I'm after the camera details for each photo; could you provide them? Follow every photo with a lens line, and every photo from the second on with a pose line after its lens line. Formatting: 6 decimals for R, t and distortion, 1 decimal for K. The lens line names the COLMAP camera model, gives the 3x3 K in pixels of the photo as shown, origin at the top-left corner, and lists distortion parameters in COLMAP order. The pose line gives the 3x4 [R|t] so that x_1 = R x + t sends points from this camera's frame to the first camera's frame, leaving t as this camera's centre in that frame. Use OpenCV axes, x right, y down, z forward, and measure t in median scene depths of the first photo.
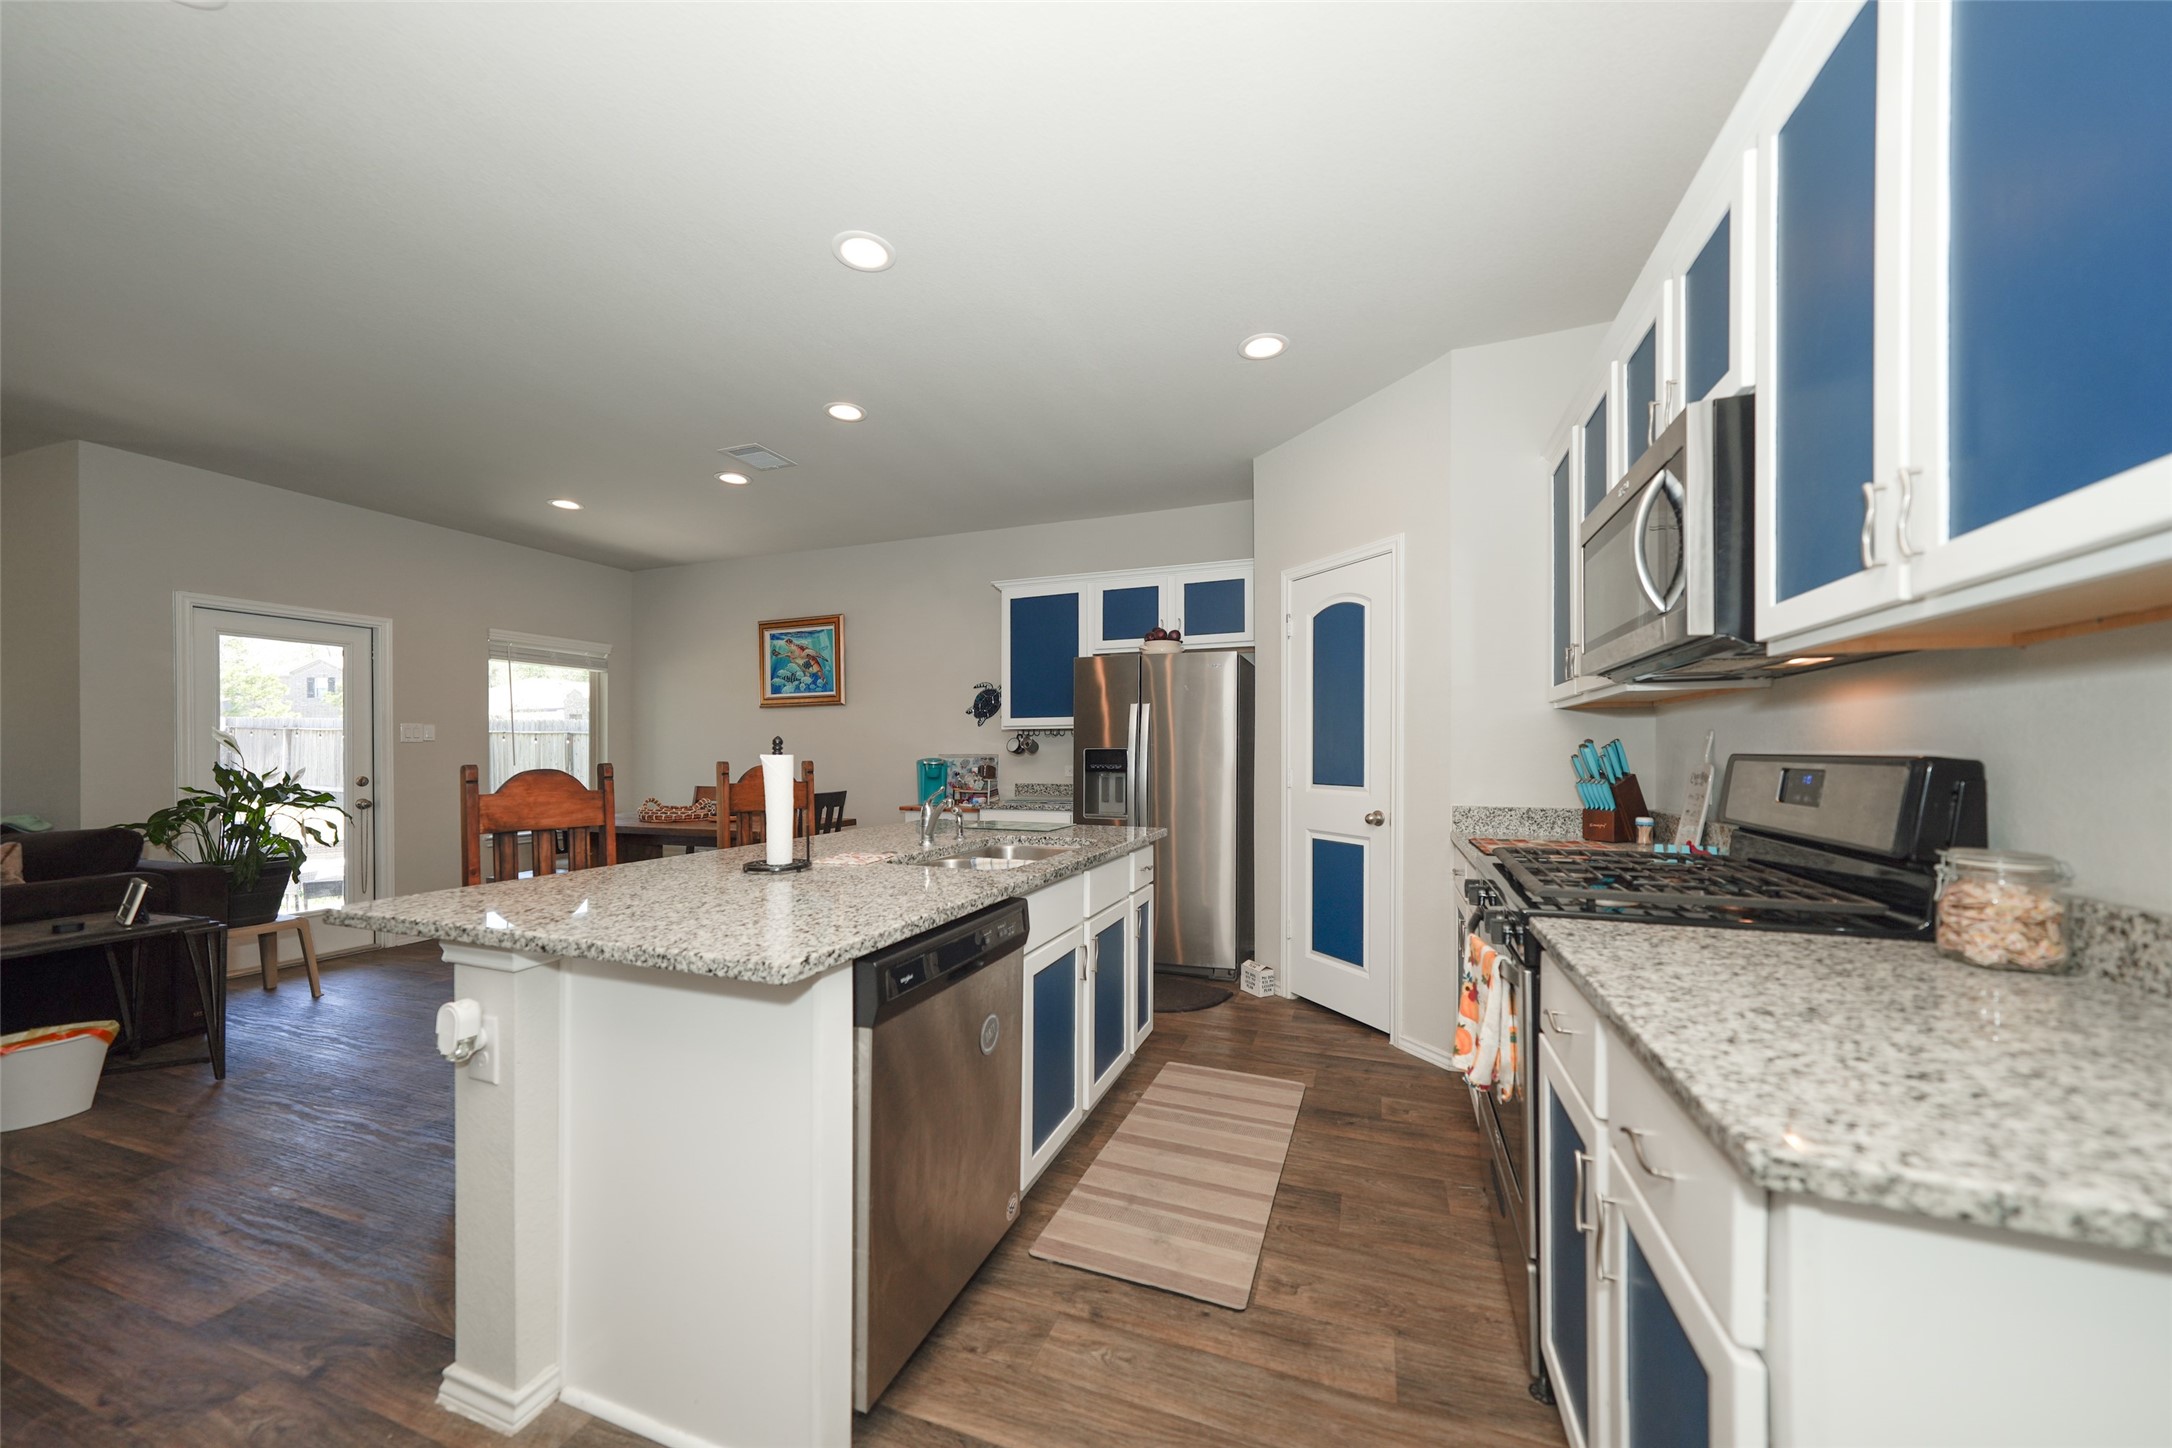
lens RADIAL K [[758.6, 0, 1099.5], [0, 758.6, 749.1], [0, 0, 1]] dist [0.007604, 0.000072]
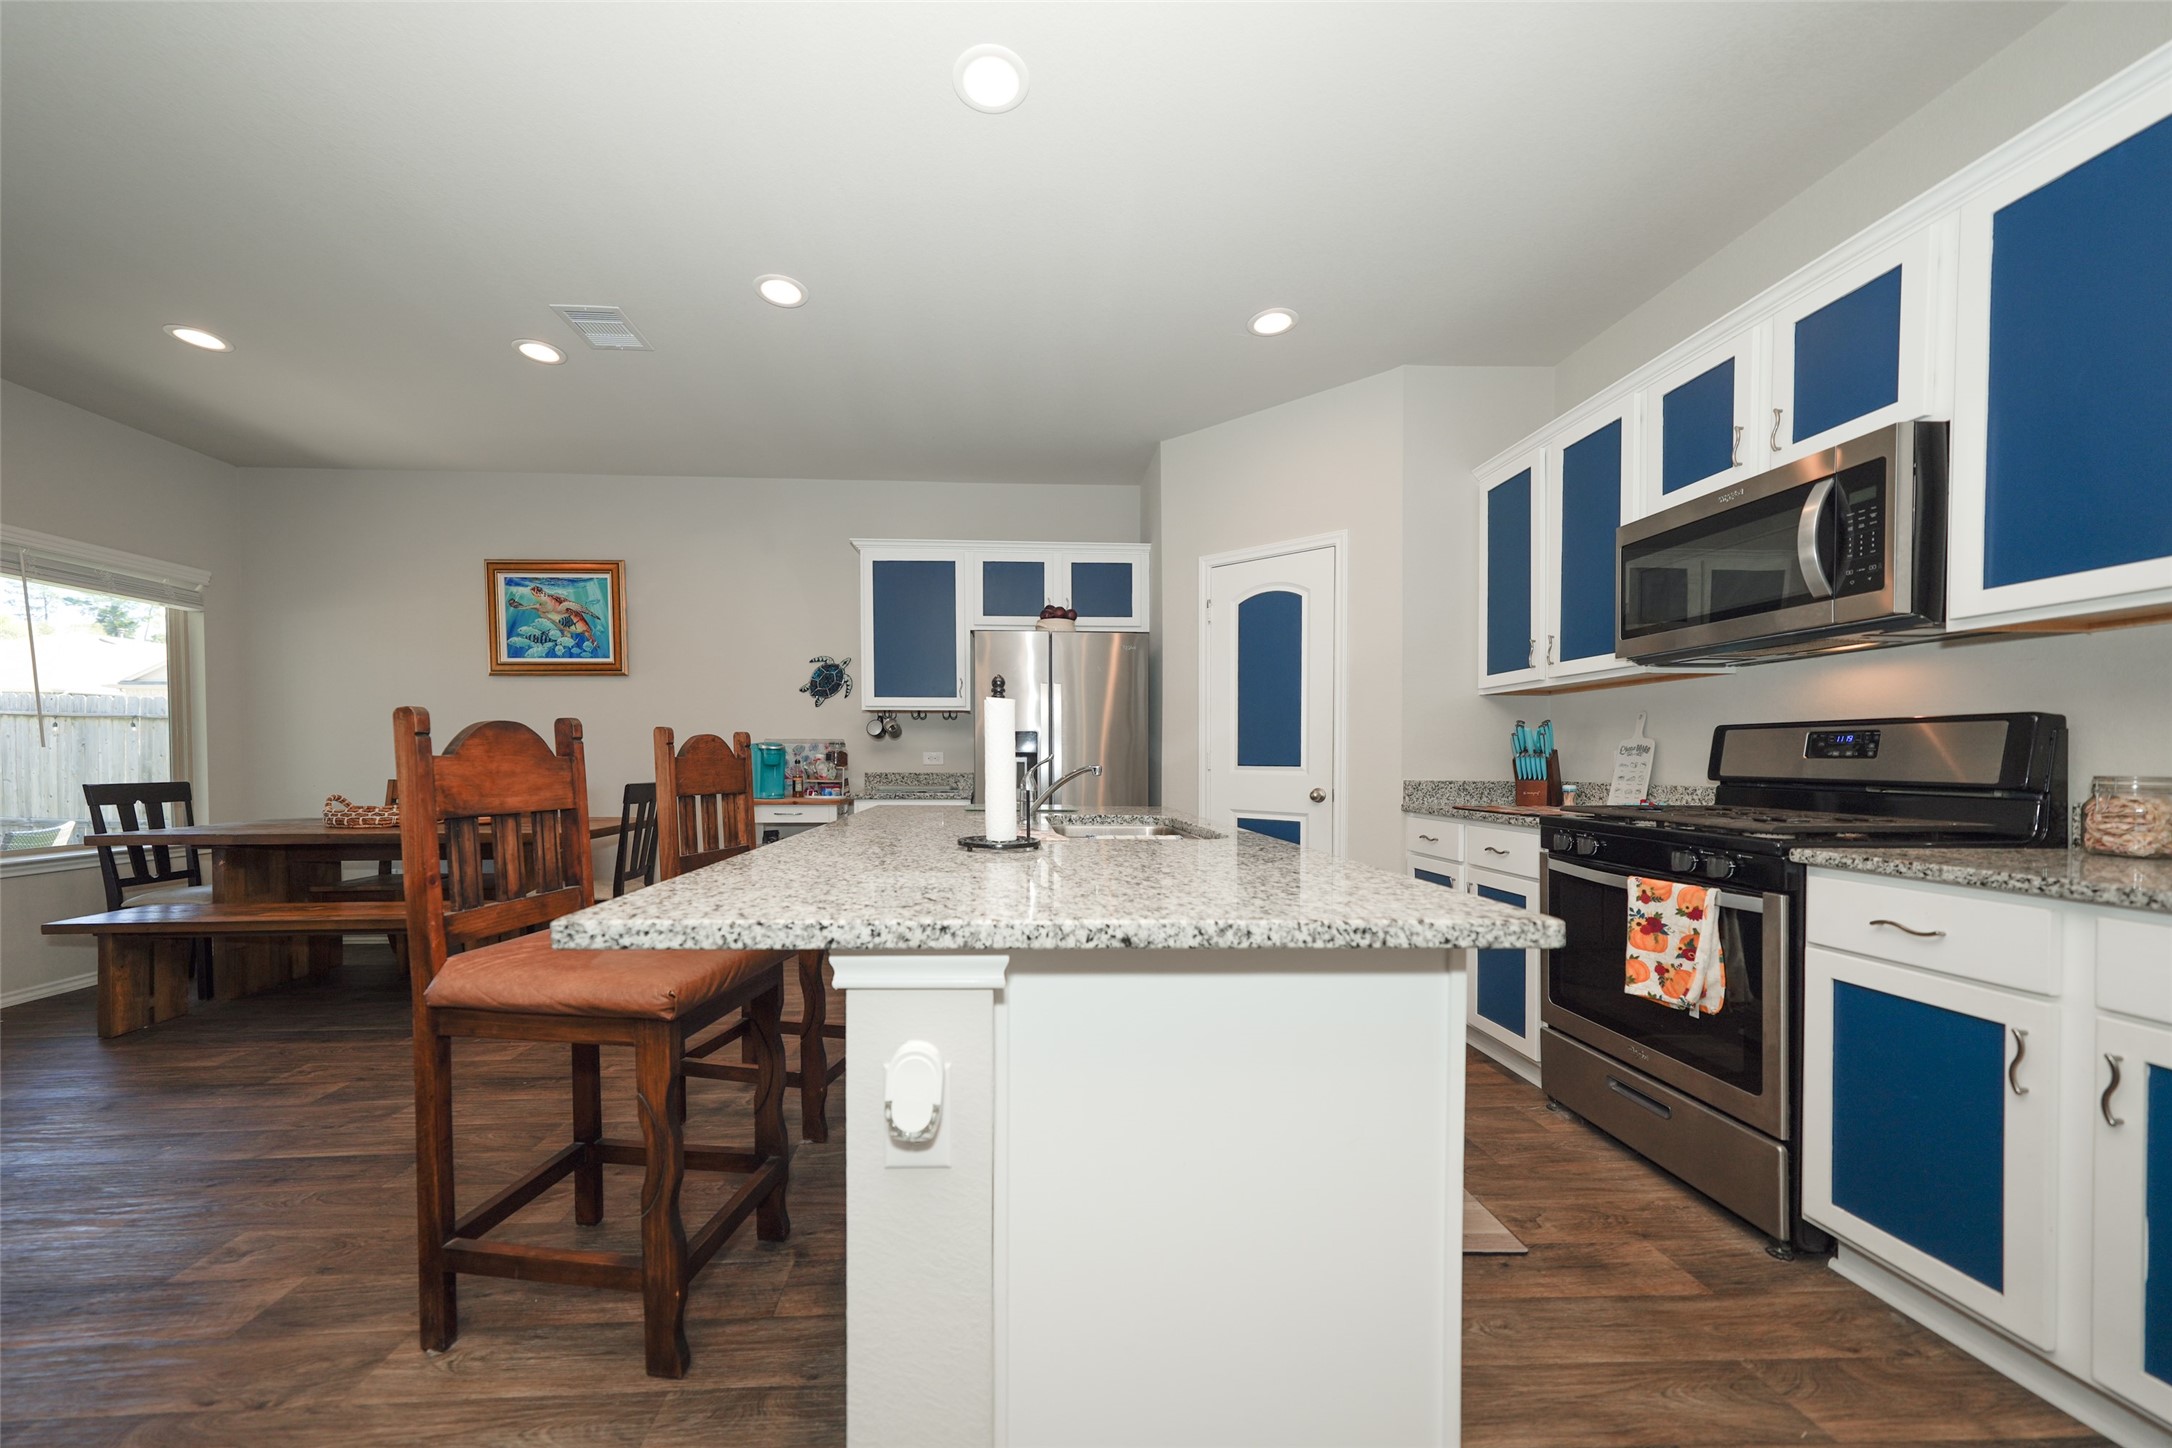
lens RADIAL K [[758.6, 0, 1037.7], [0, 758.6, 775.7], [0, 0, 1]] dist [0.007604, 0.000072]
pose [[0.924933, -0.003231, 0.380117, -0.288263], [-0.007225, 0.999634, 0.026079, 0.027296], [-0.380062, -0.026867, 0.924571, 0.114258]]
